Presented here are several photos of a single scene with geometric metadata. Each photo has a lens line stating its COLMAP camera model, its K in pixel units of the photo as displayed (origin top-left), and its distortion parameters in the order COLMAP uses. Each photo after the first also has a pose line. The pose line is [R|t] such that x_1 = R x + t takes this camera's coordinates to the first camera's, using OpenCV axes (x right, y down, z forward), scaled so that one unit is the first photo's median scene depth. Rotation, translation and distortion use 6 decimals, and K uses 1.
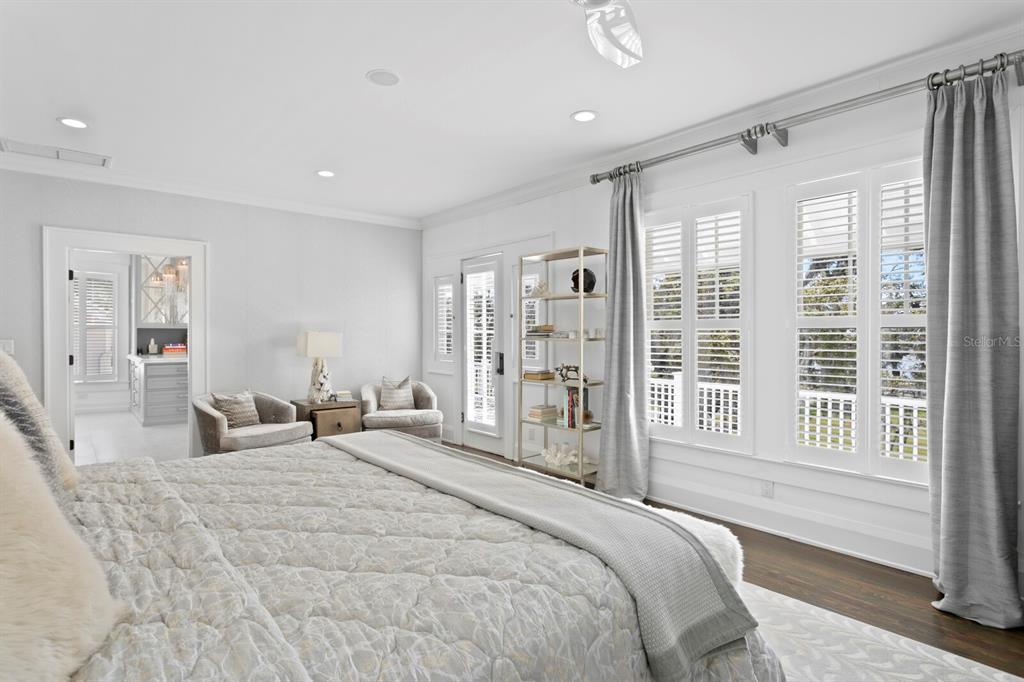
lens RADIAL K [[546.0, 0, 512.0], [0, 546.0, 341.0], [0, 0, 1]] dist [0.000564, 0.000017]
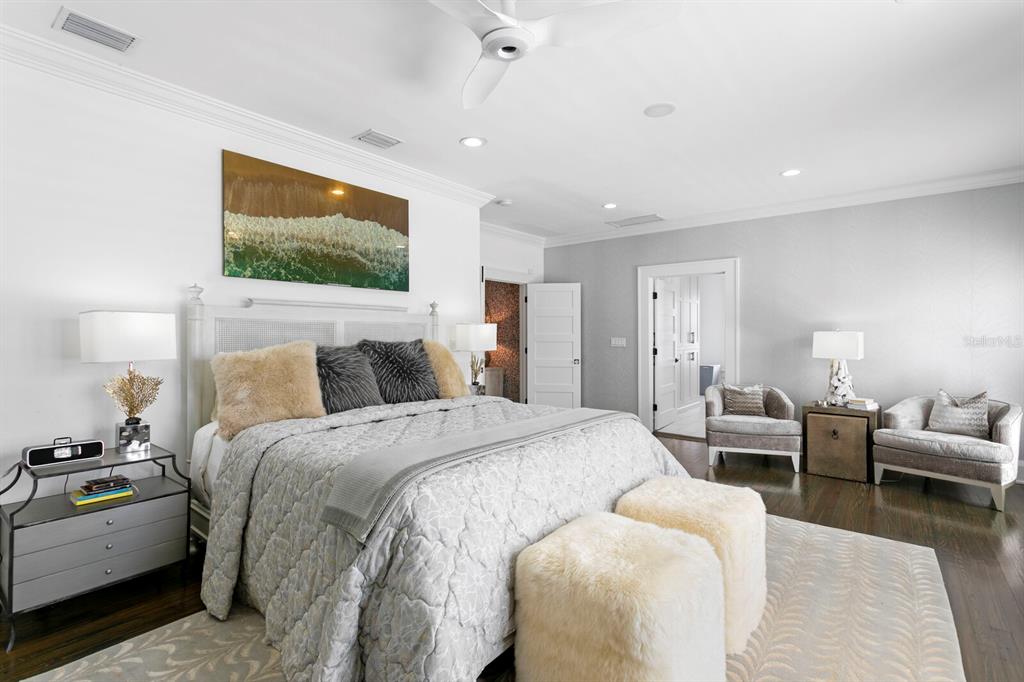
lens RADIAL K [[483.3, 0, 512.0], [0, 483.3, 341.0], [0, 0, 1]] dist [0.001281, 0.000355]
pose [[0.198798, 0.013577, -0.979946, 0.384623], [-0.014821, 0.999831, 0.010846, -0.002563], [0.979928, 0.012368, 0.198965, 0.303396]]
